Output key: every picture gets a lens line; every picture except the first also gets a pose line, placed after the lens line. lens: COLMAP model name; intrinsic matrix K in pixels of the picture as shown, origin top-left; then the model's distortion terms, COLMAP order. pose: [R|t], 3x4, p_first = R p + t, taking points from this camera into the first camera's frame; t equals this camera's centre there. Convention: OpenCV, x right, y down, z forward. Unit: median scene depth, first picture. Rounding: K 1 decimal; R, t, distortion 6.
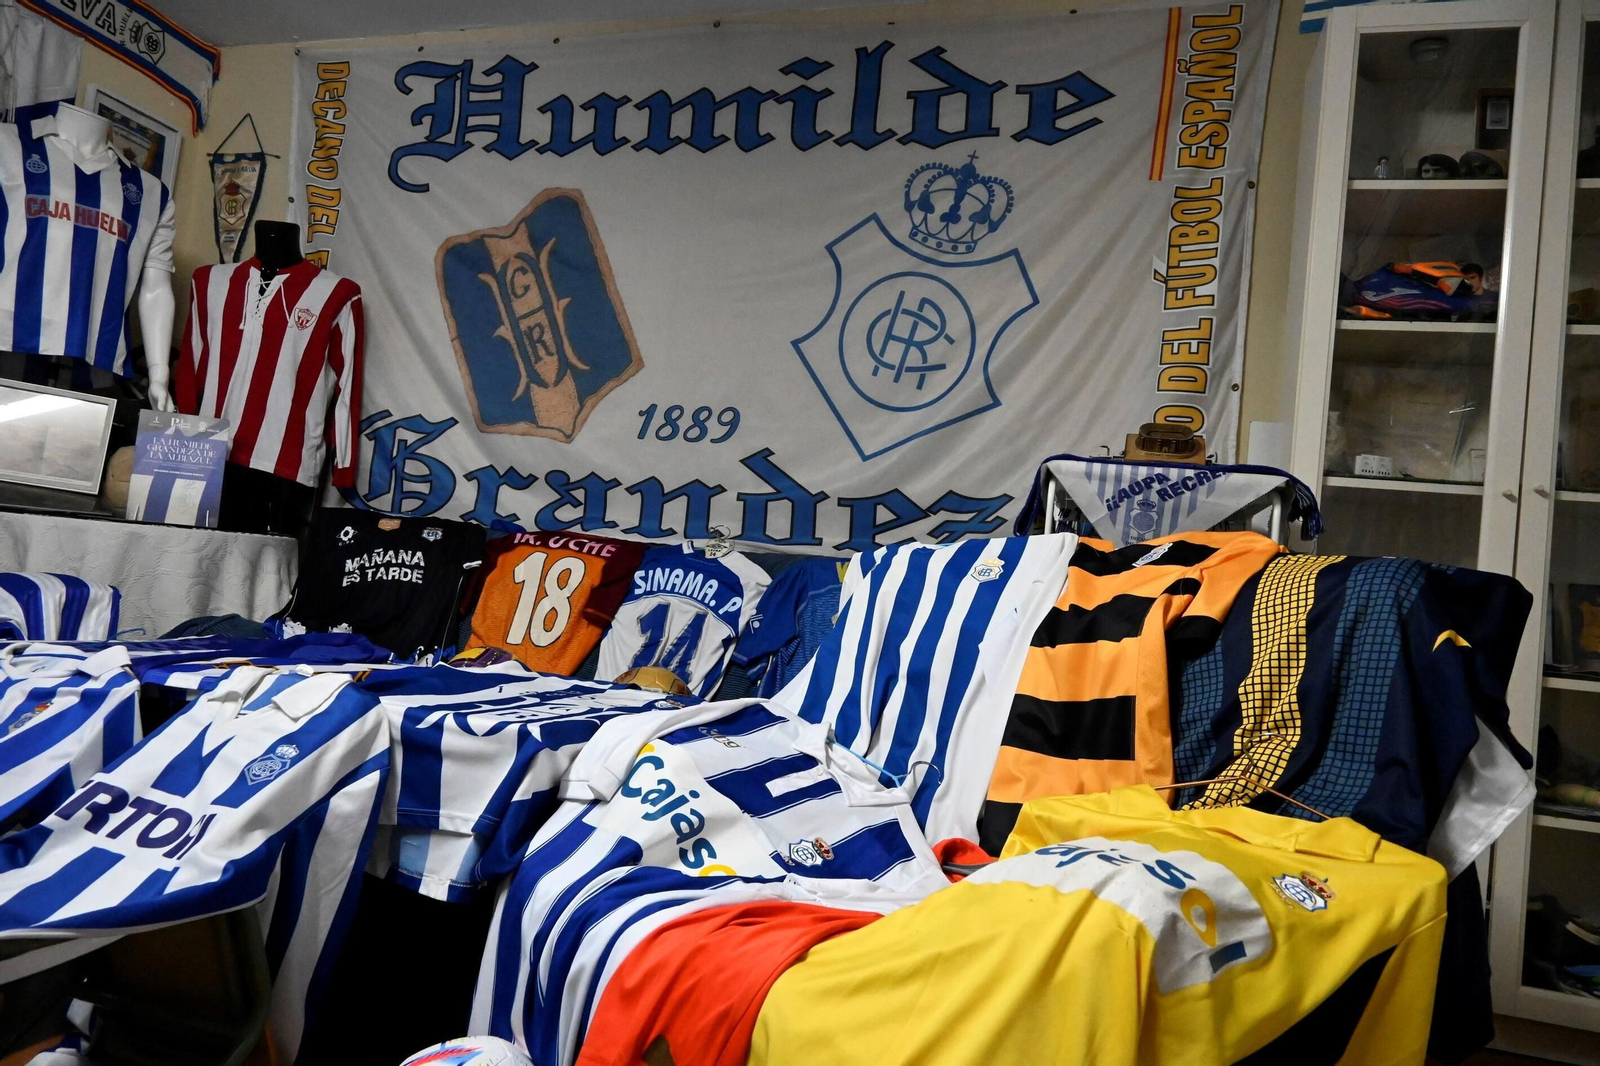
lens RADIAL K [[1086.7, 0, 801.4], [0, 1086.7, 531.1], [0, 0, 1]] dist [-0.001520, -0.003188]
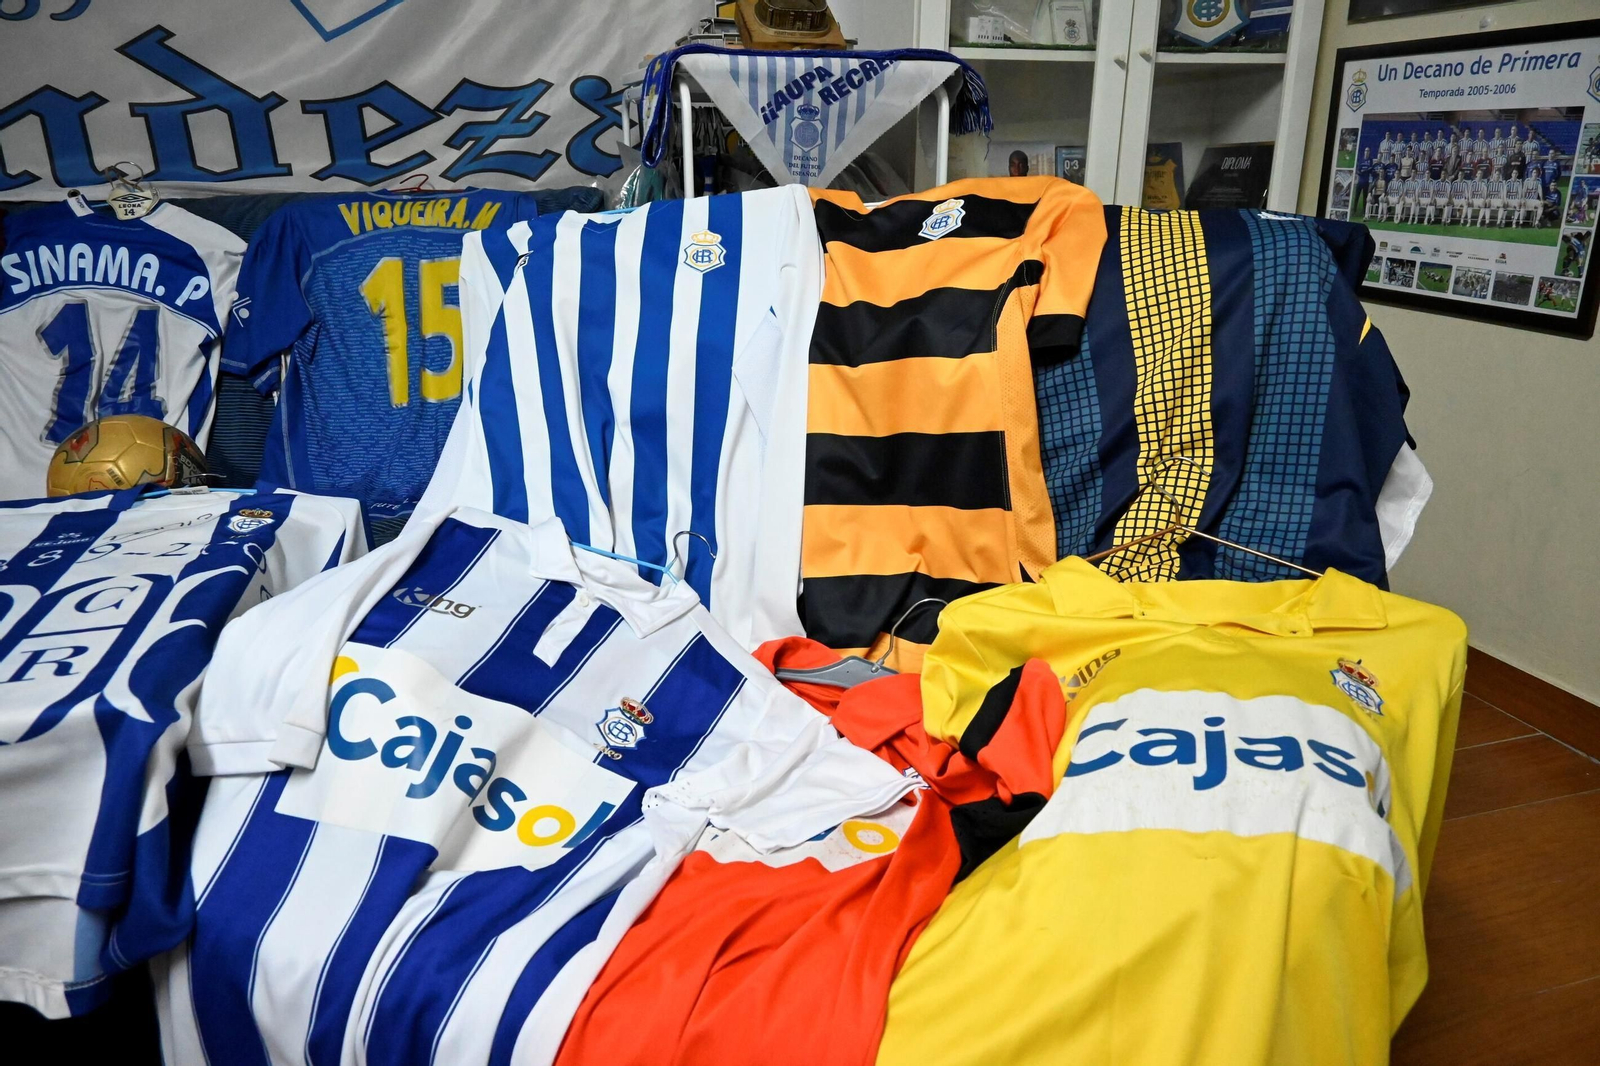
lens RADIAL K [[1091.0, 0, 801.5], [0, 1091.0, 531.7], [0, 0, 1]] dist [-0.001199, -0.000734]
pose [[0.845242, -0.270374, 0.460937, -0.094276], [0.059094, 0.904561, 0.422230, -0.058662], [-0.531106, -0.329648, 0.780551, 0.202742]]
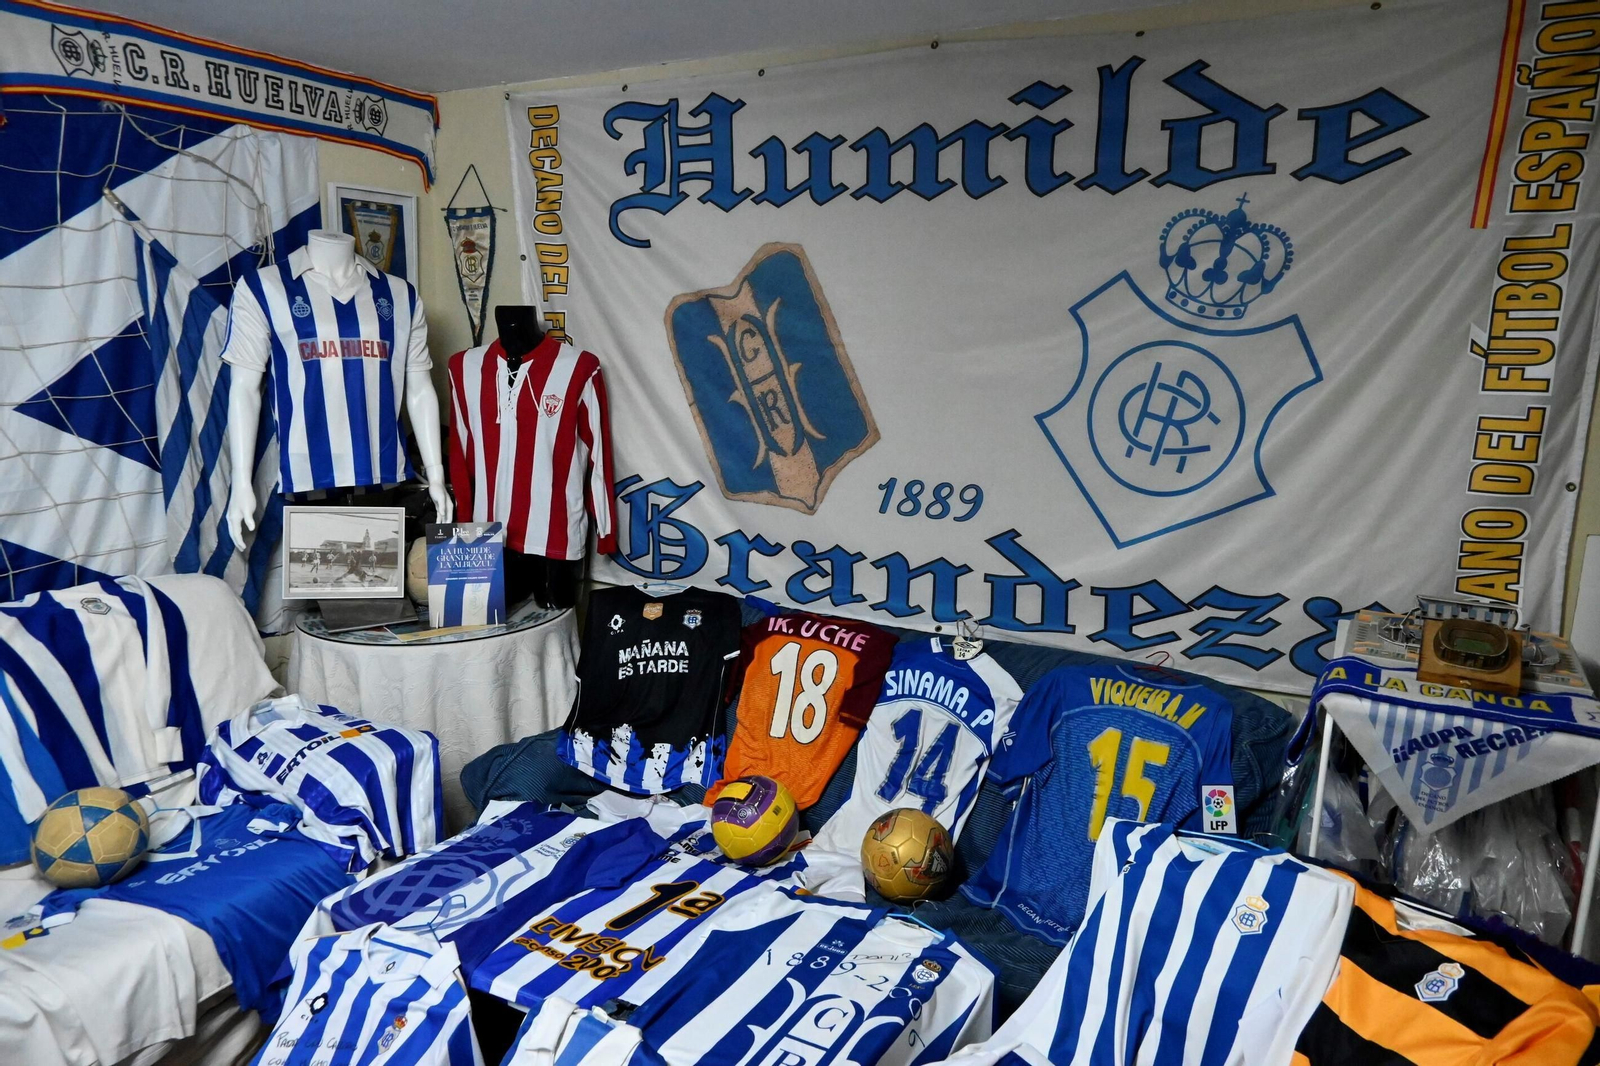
lens RADIAL K [[1088.0, 0, 801.1], [0, 1088.0, 531.4], [0, 0, 1]] dist [-0.001281, -0.002034]
pose [[0.970700, -0.032569, -0.238079, 0.016180], [0.086473, 0.971742, 0.219635, -0.320086], [0.224198, -0.233787, 0.946086, 0.052251]]
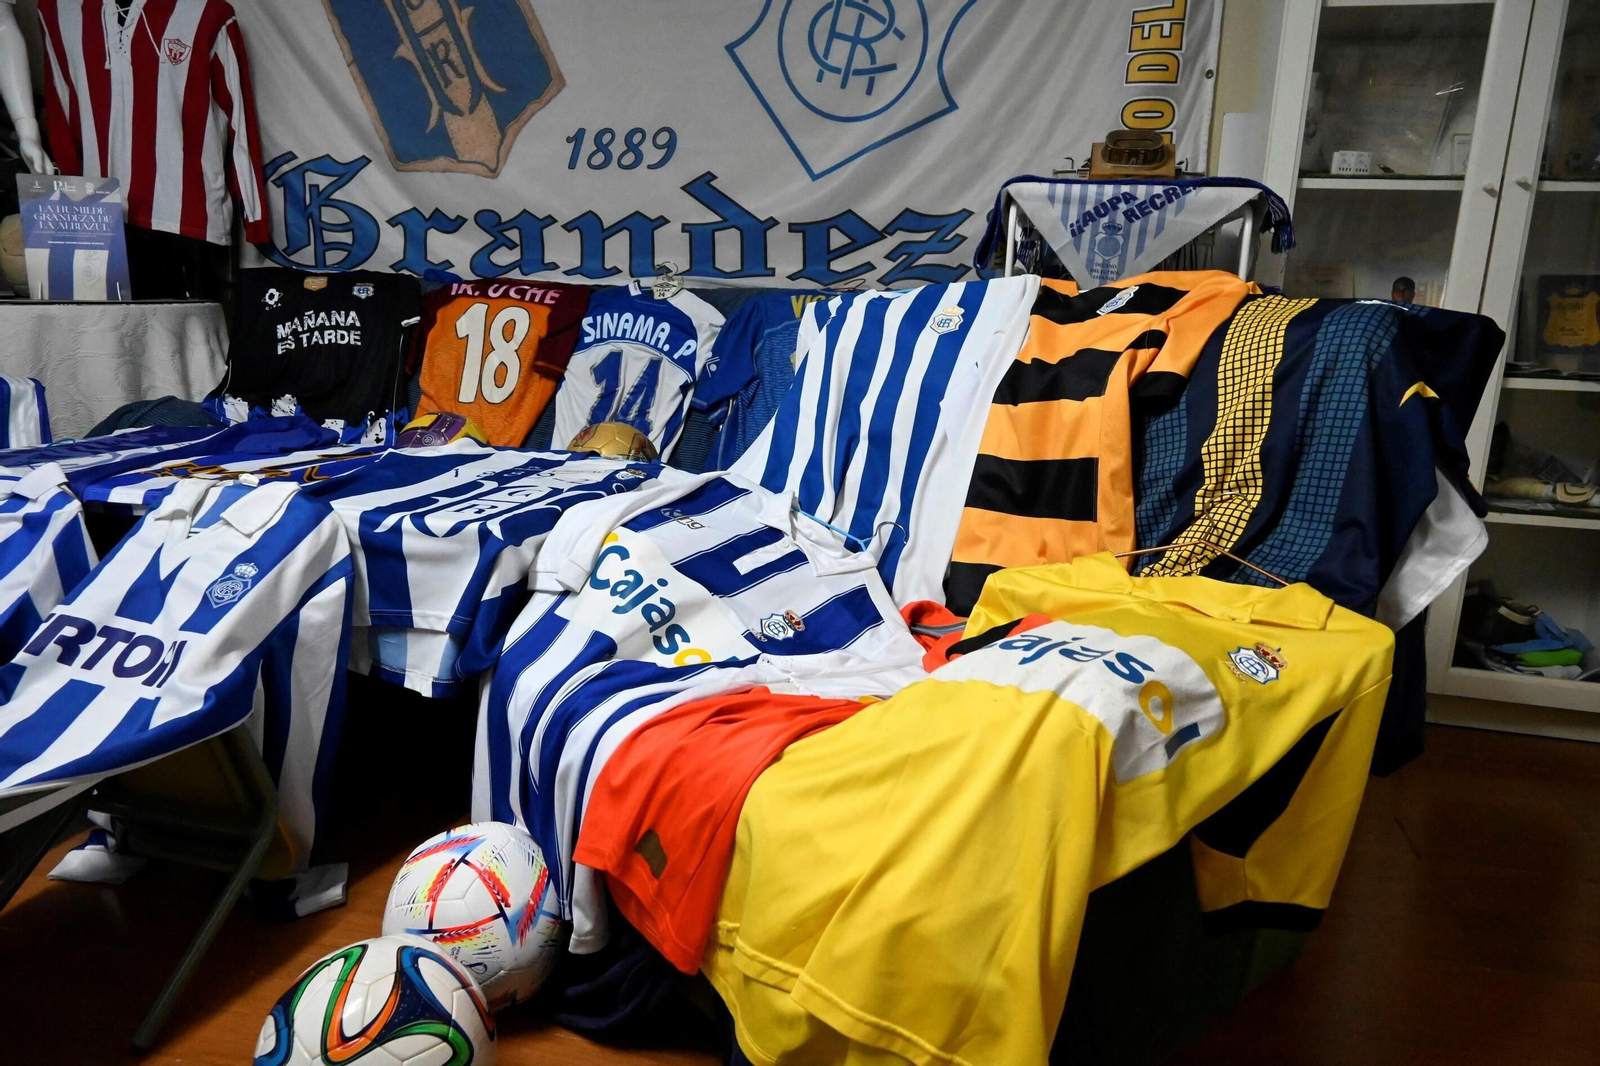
lens RADIAL K [[1088.0, 0, 801.1], [0, 1088.0, 531.4], [0, 0, 1]] dist [-0.001281, -0.002034]
pose [[0.997148, -0.072522, 0.020910, 0.005644], [0.063982, 0.959164, 0.275518, -0.034683], [-0.040037, -0.273394, 0.961069, 0.018831]]
